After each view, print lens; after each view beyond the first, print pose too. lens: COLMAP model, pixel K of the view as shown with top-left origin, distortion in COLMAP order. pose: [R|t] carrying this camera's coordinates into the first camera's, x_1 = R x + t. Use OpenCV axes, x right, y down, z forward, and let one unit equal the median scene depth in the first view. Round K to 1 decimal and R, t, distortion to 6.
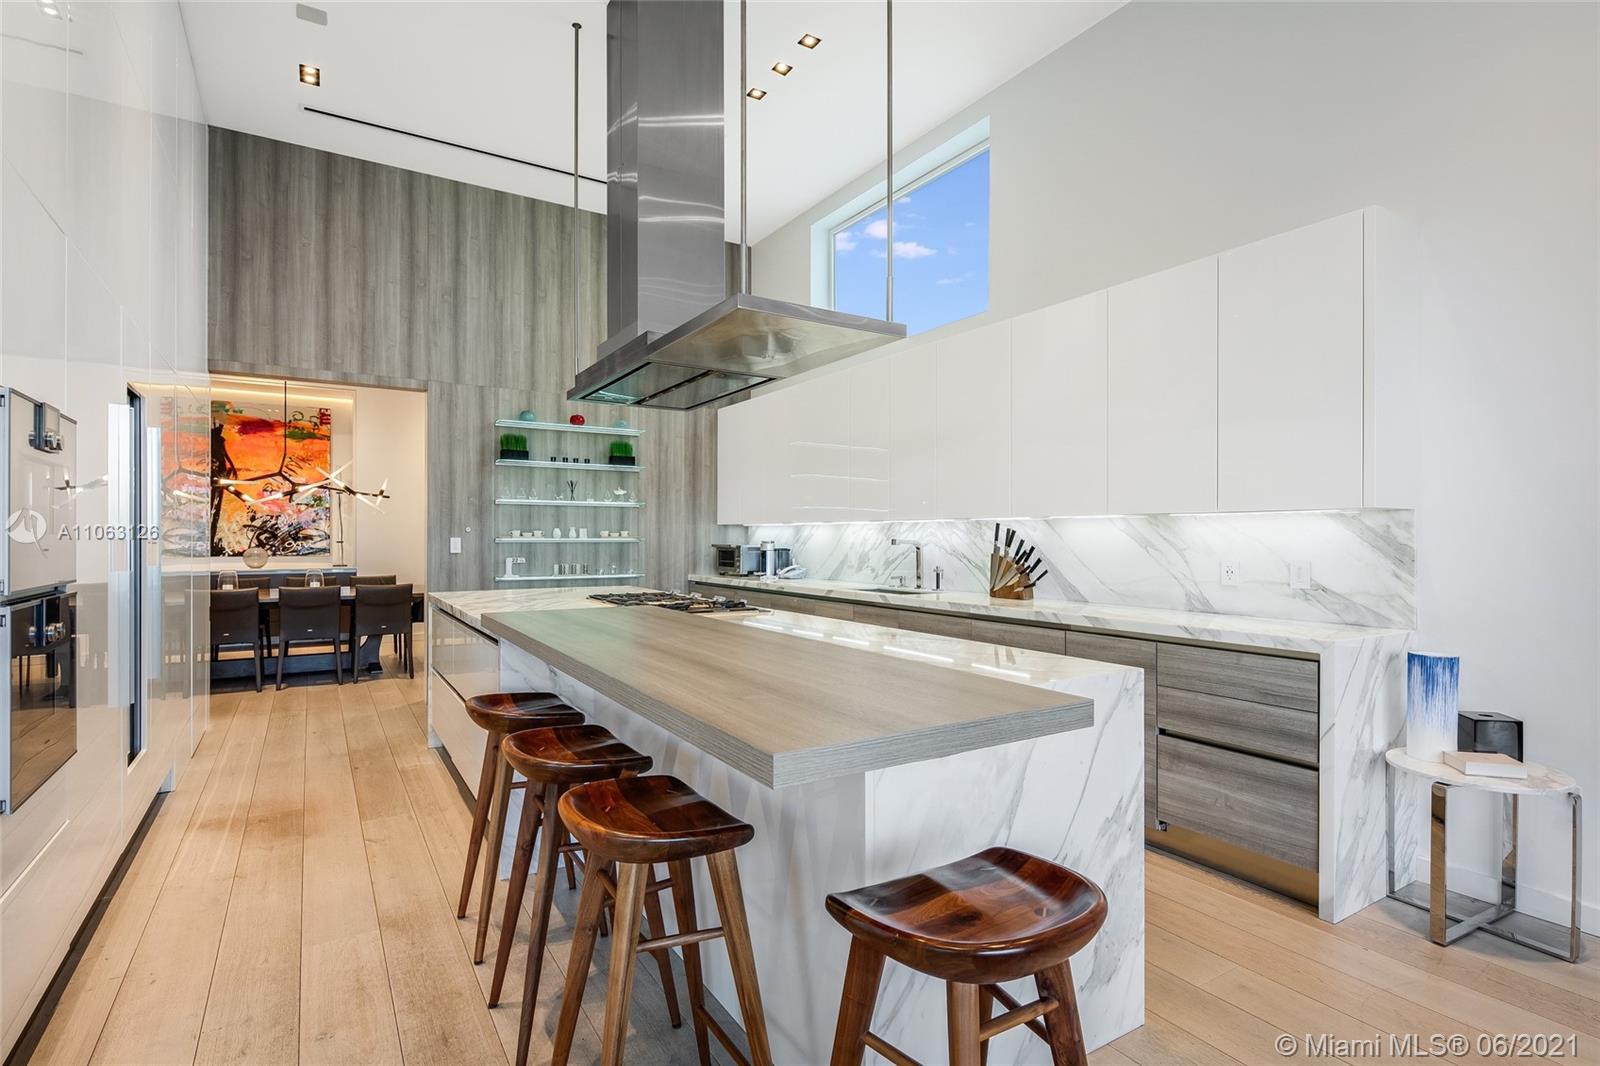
lens RADIAL K [[786.8, 0, 796.4], [0, 786.8, 535.5], [0, 0, 1]] dist [0.000735, -0.002549]
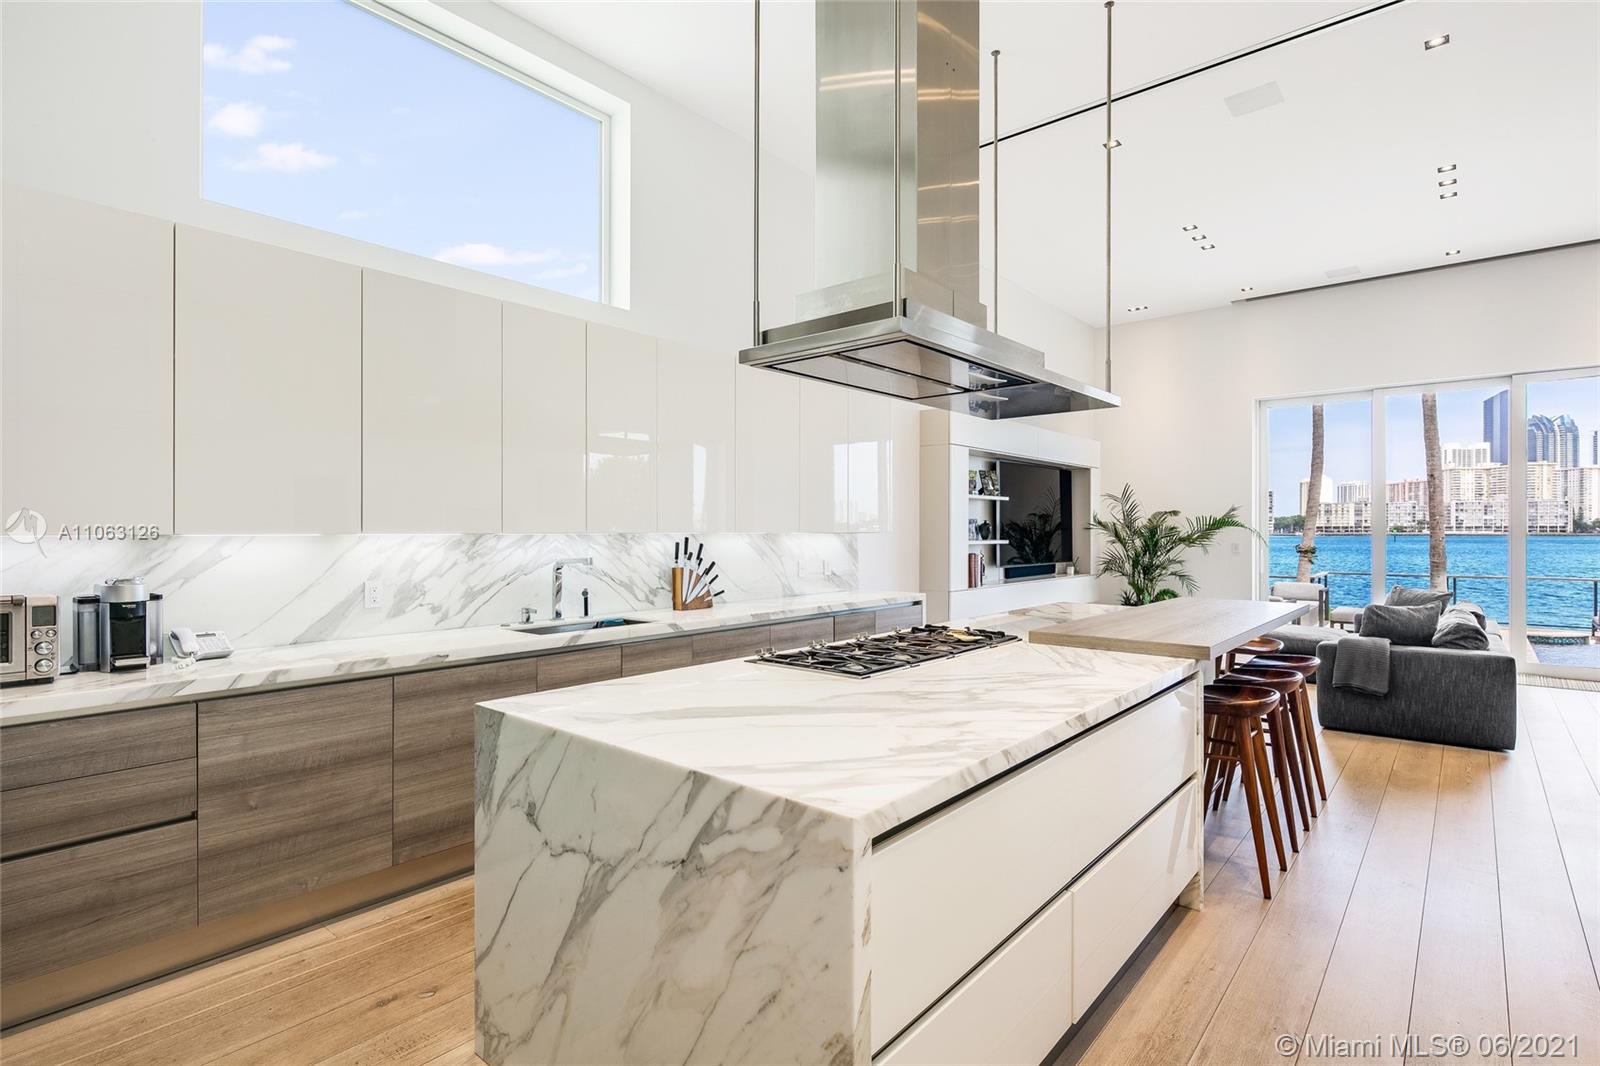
lens RADIAL K [[784.6, 0, 788.9], [0, 784.6, 524.7], [0, 0, 1]] dist [-0.000250, -0.000519]
pose [[-0.300179, 0.001969, 0.953881, -0.530264], [-0.004937, 0.999981, -0.003618, -0.020590], [-0.953870, -0.005796, -0.300163, 0.821571]]
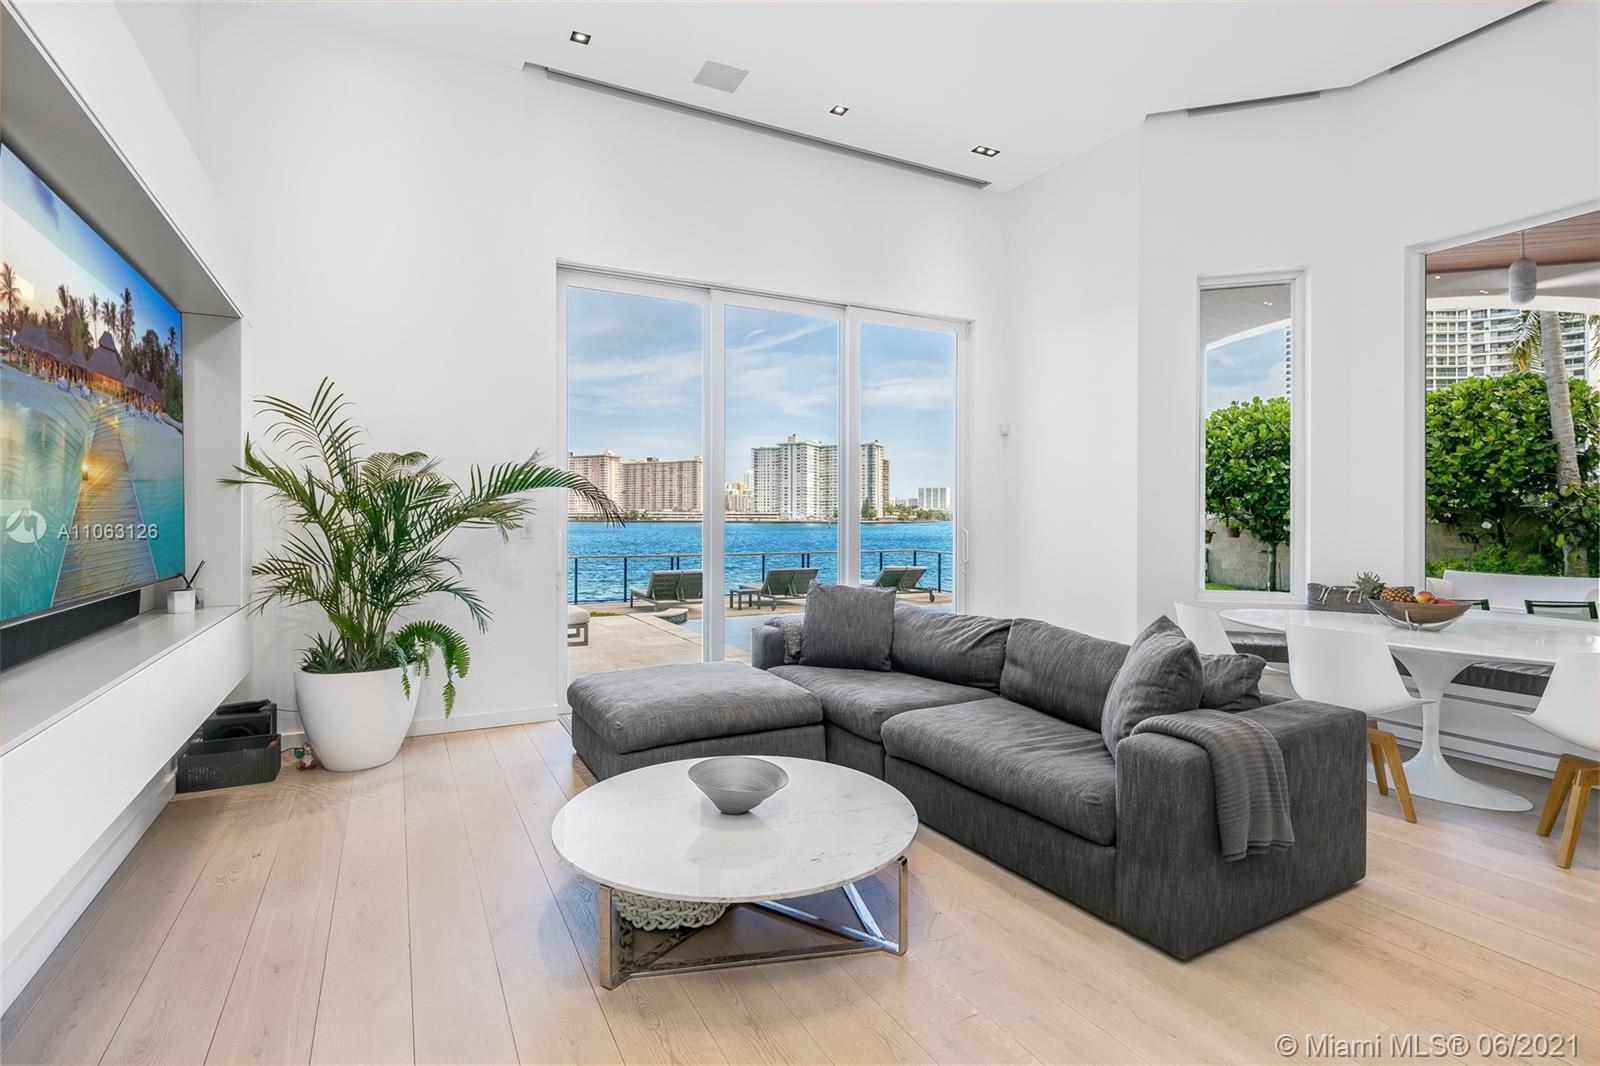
lens RADIAL K [[784.6, 0, 805.8], [0, 784.6, 522.4], [0, 0, 1]] dist [-0.000250, -0.000519]
pose [[-0.997566, -0.003457, 0.069642, 0.268511], [-0.003077, 0.999980, 0.005564, 0.001420], [-0.069660, 0.005336, -0.997557, 0.357384]]
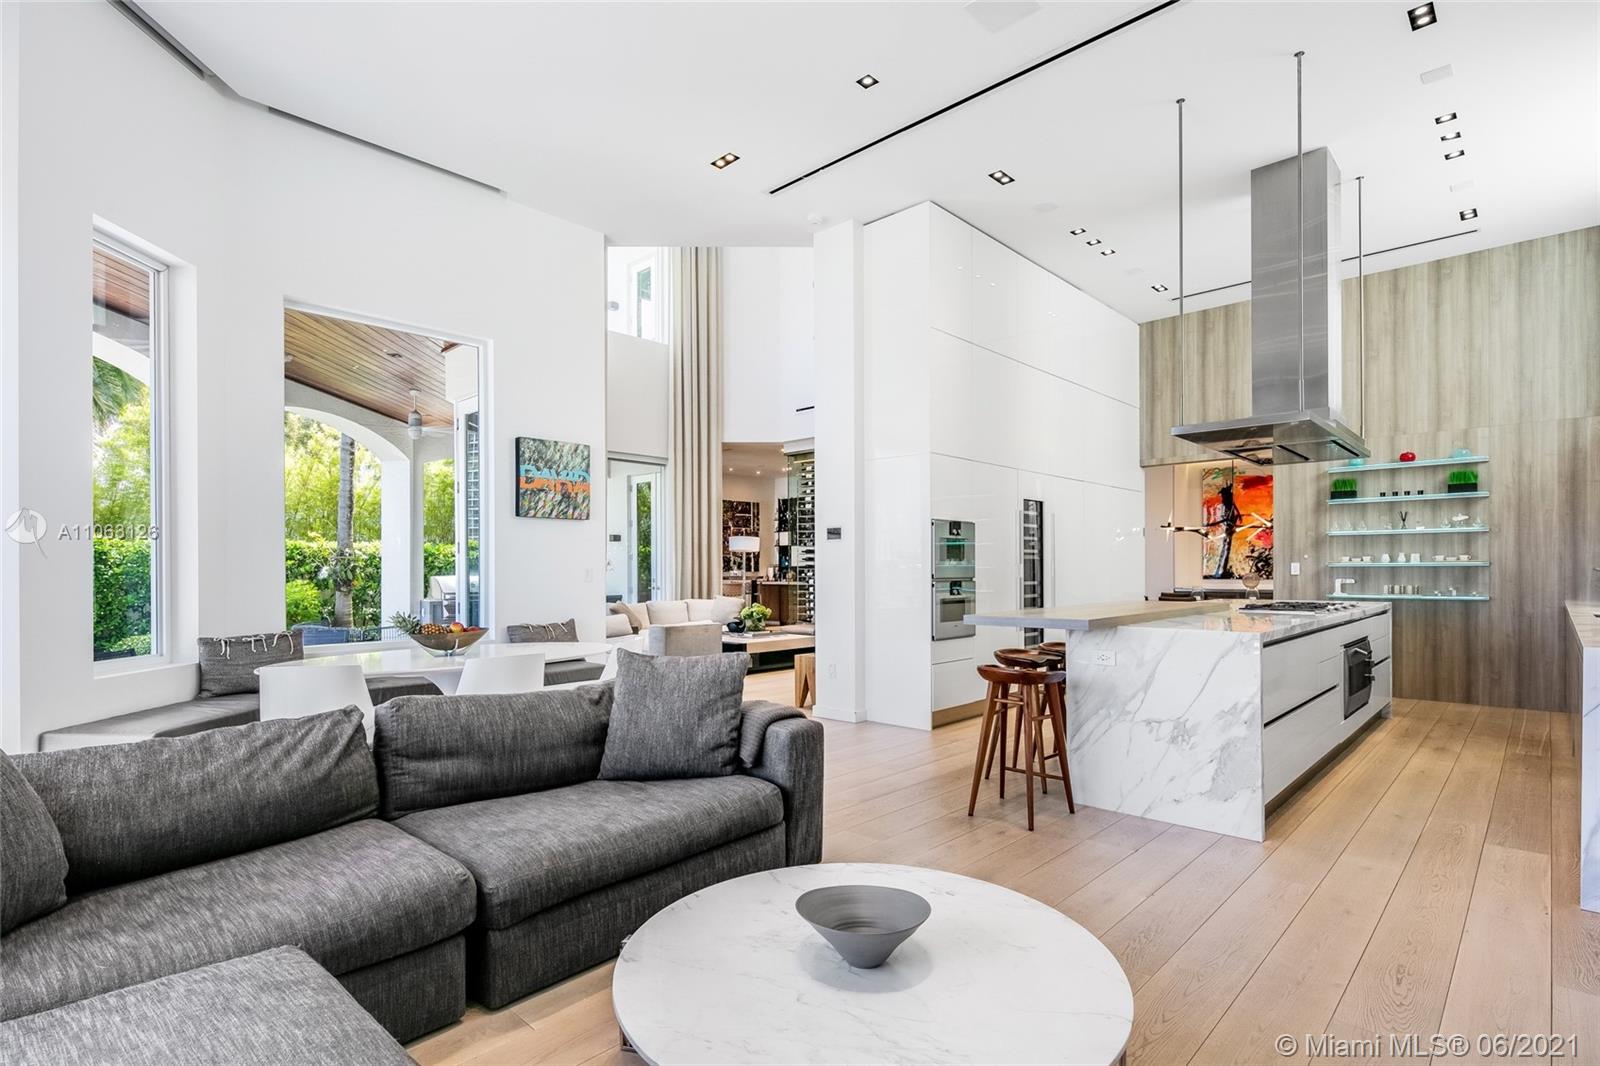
lens RADIAL K [[786.8, 0, 793.0], [0, 786.8, 572.2], [0, 0, 1]] dist [0.000735, -0.002549]
pose [[0.244527, 0.000462, -0.969642, 0.598259], [0.006369, 0.999978, 0.002083, 0.009513], [0.969621, -0.006685, 0.244519, -0.126789]]
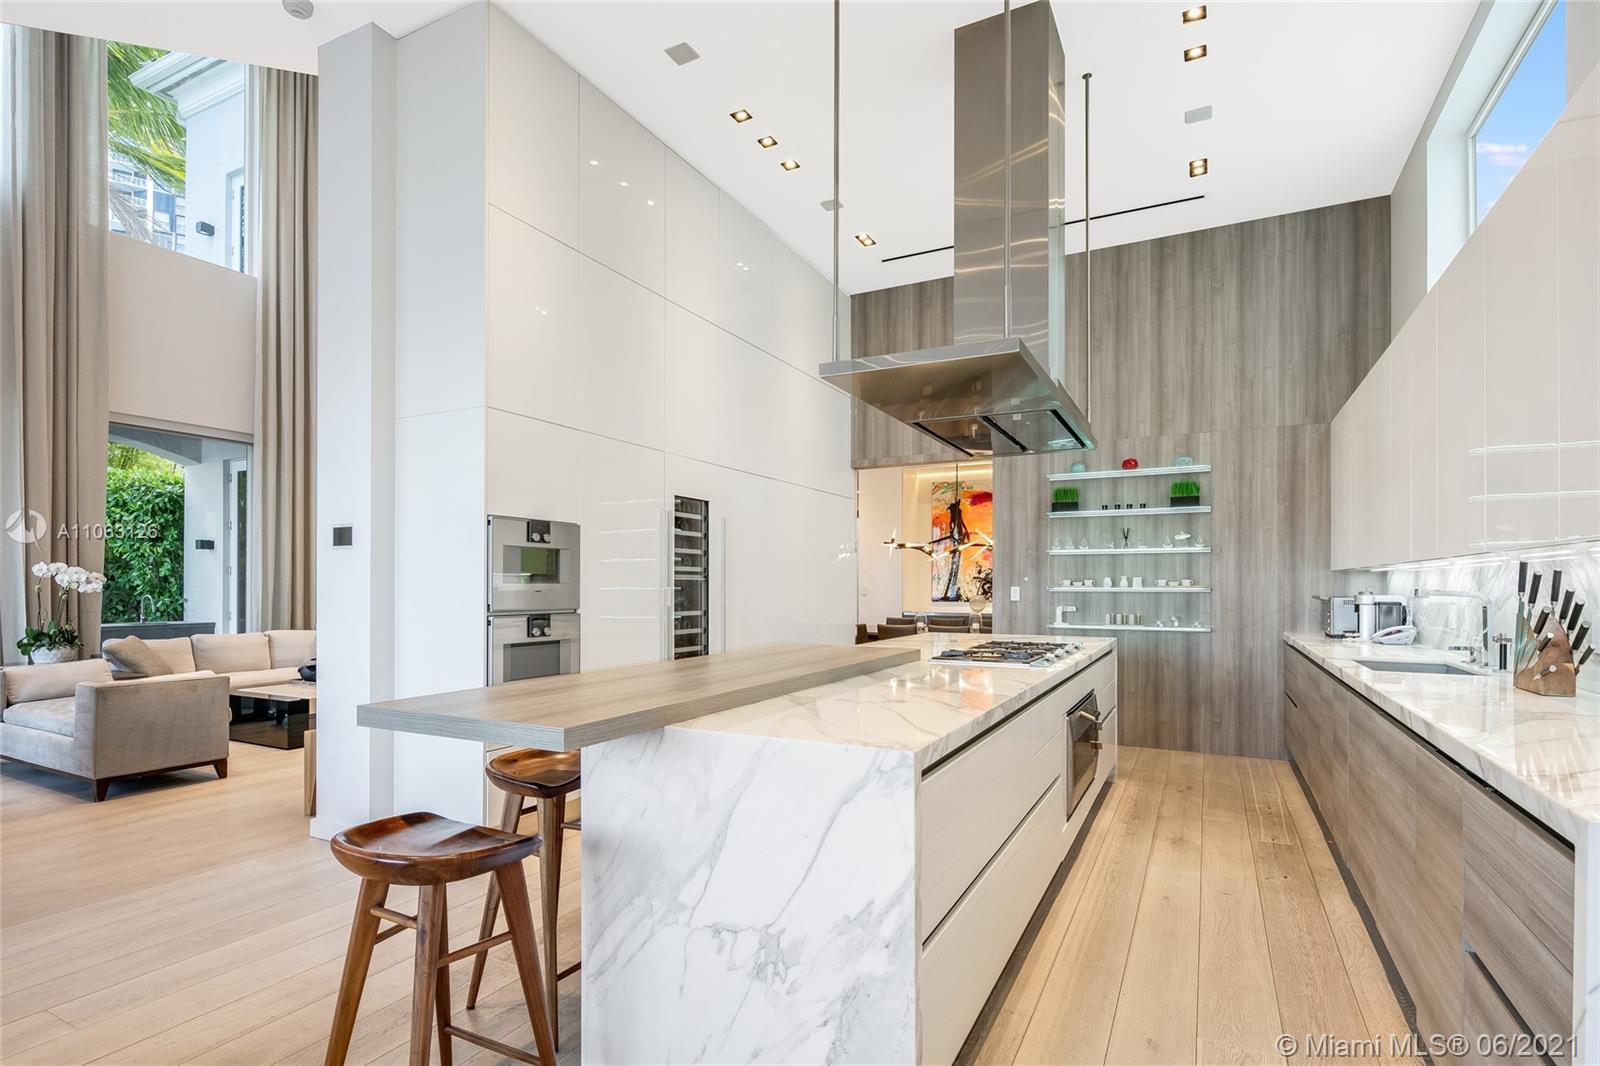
lens RADIAL K [[784.6, 0, 796.4], [0, 784.6, 585.3], [0, 0, 1]] dist [-0.000250, -0.000519]
pose [[0.506452, -0.001245, -0.862267, 0.341935], [0.000447, 0.999999, -0.001182, 0.001808], [0.862268, 0.000214, 0.506452, 0.164854]]
